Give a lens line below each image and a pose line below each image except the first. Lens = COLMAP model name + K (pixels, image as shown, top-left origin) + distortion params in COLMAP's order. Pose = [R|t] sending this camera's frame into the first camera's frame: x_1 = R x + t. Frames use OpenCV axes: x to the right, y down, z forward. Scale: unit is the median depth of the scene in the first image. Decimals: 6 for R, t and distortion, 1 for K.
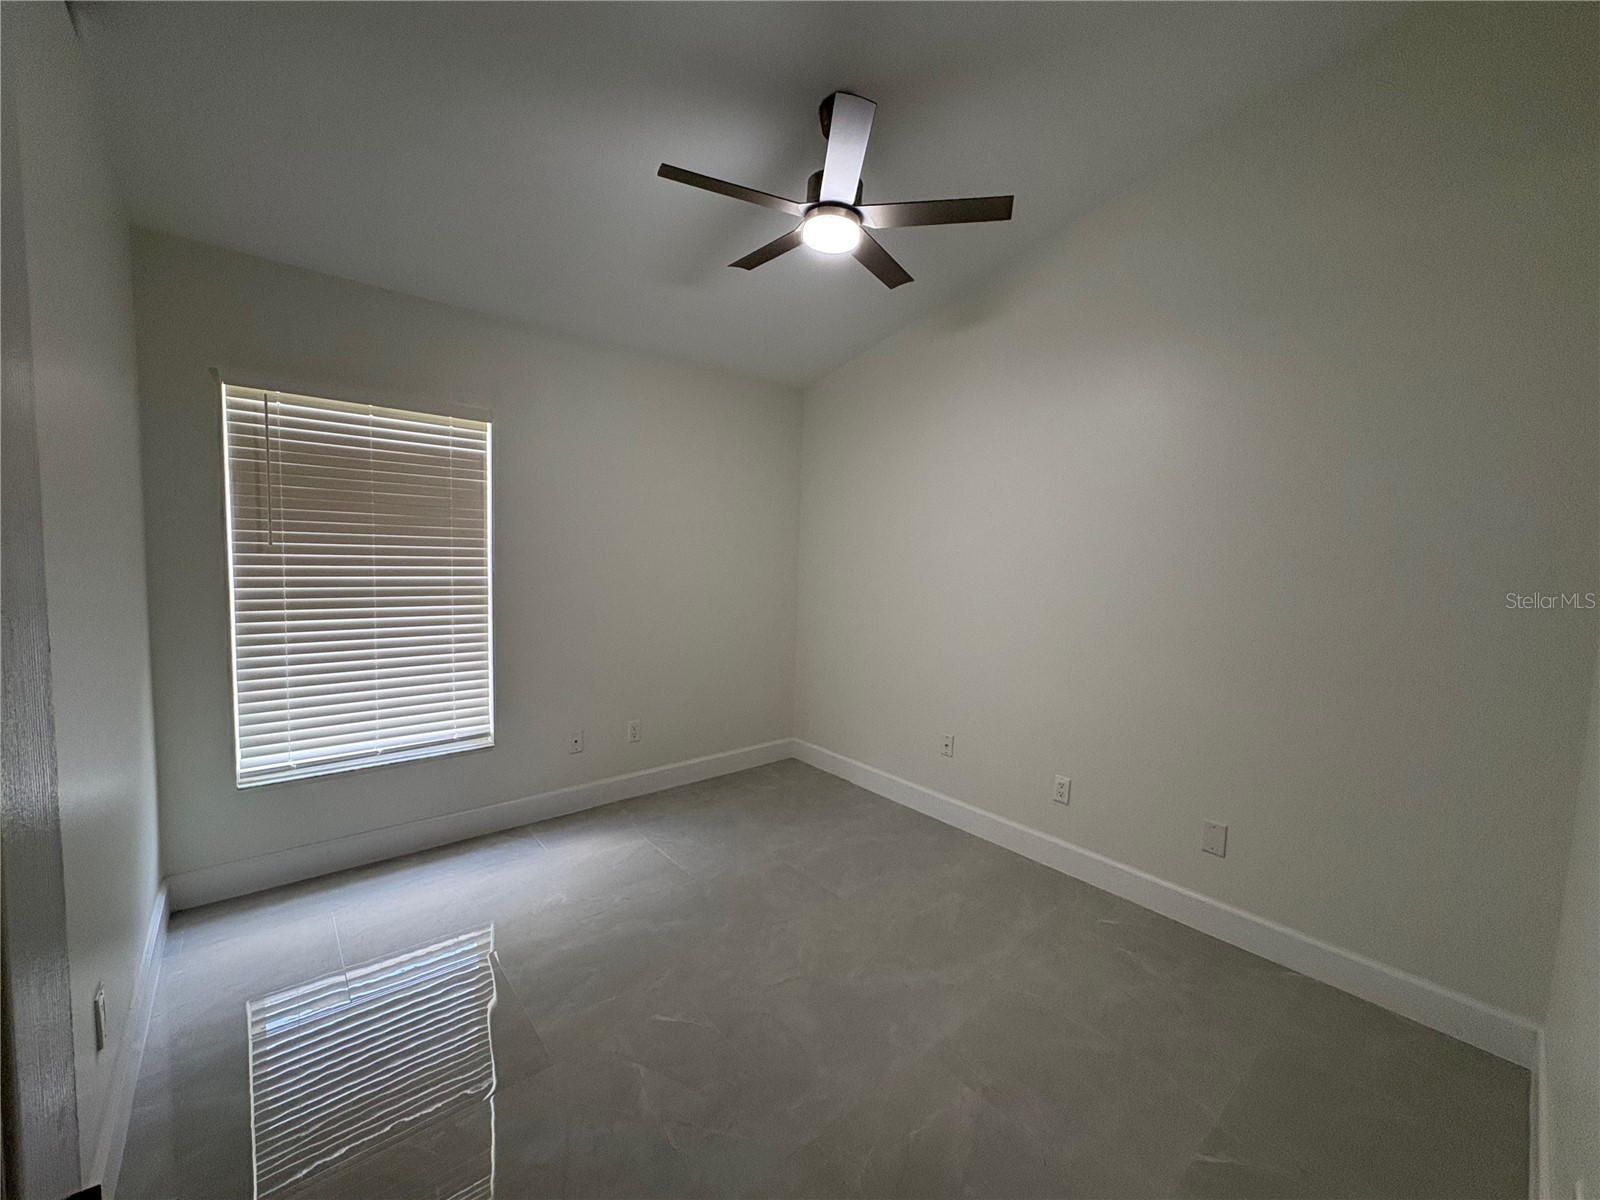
lens RADIAL K [[651.8, 0, 800.5], [0, 651.8, 574.2], [0, 0, 1]] dist [-0.014310, -0.000081]
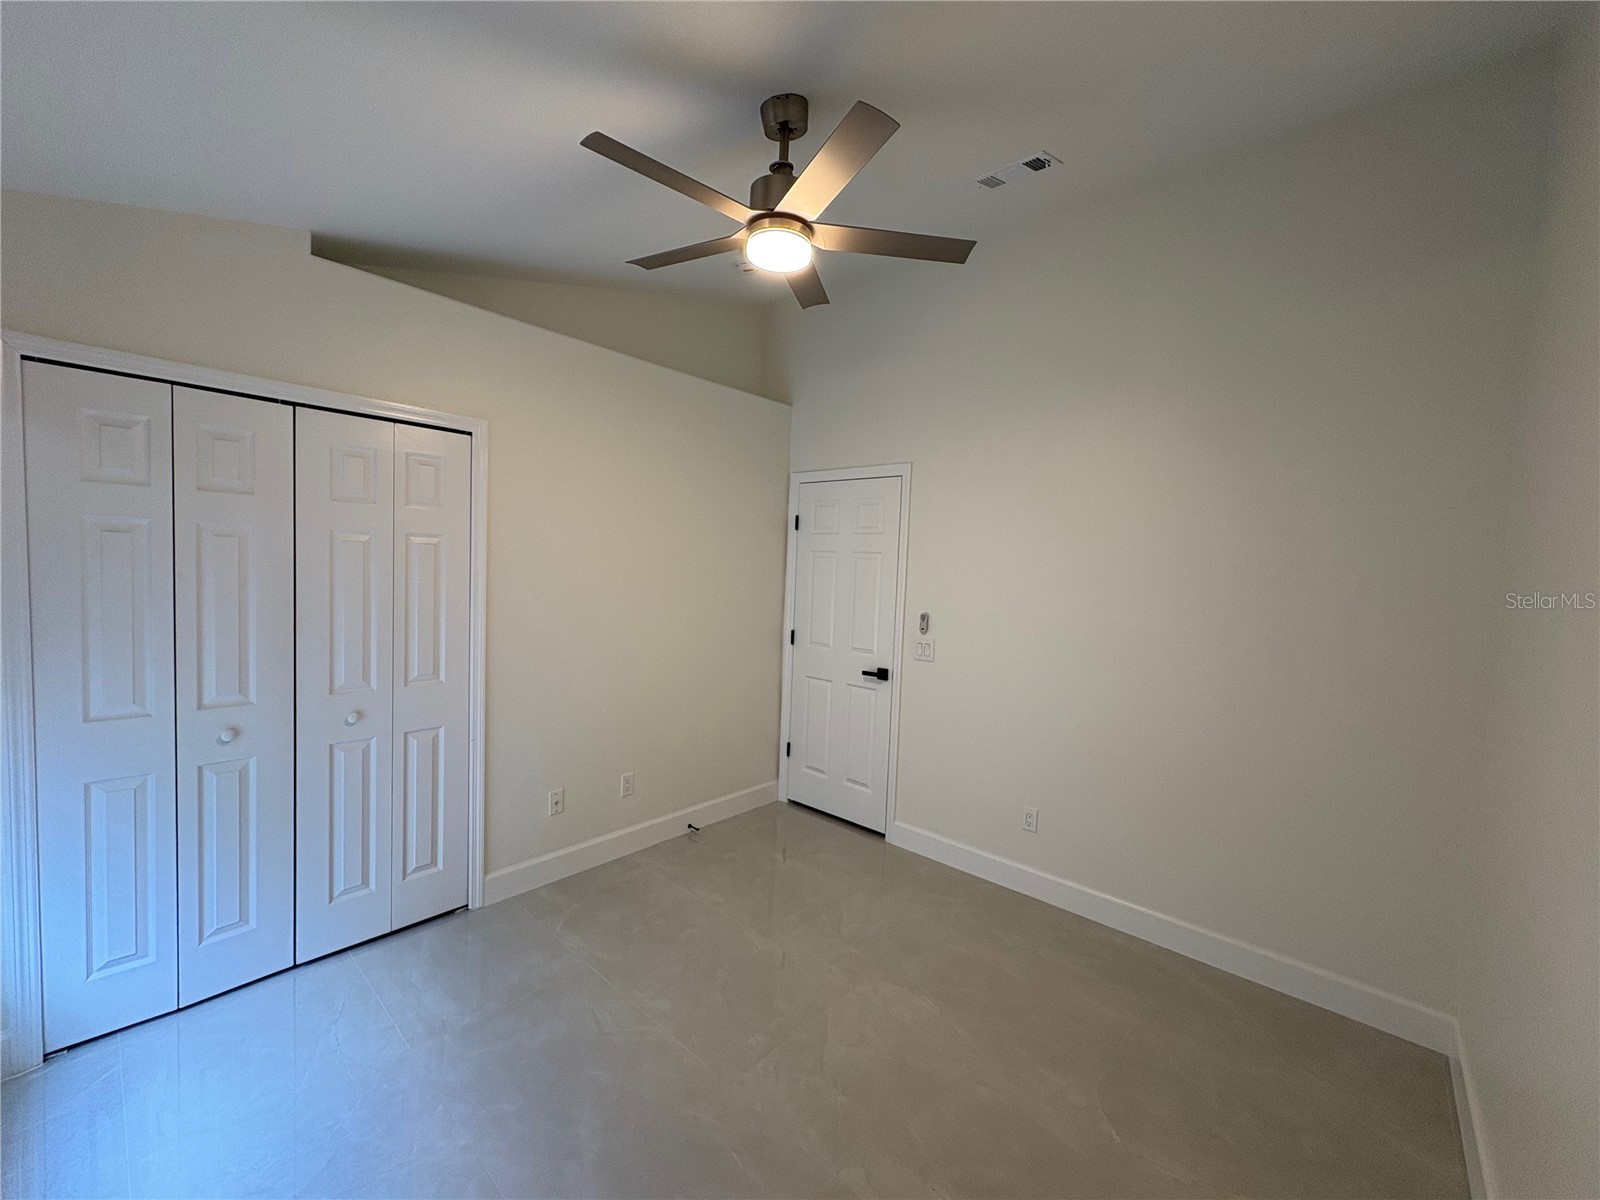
lens RADIAL K [[636.8, 0, 798.9], [0, 636.8, 598.3], [0, 0, 1]] dist [-0.001367, 0.000155]
pose [[0.973038, 0.023275, 0.229466, -0.215384], [-0.033815, 0.998541, 0.042111, -0.066065], [-0.228151, -0.048735, 0.972405, 0.067032]]
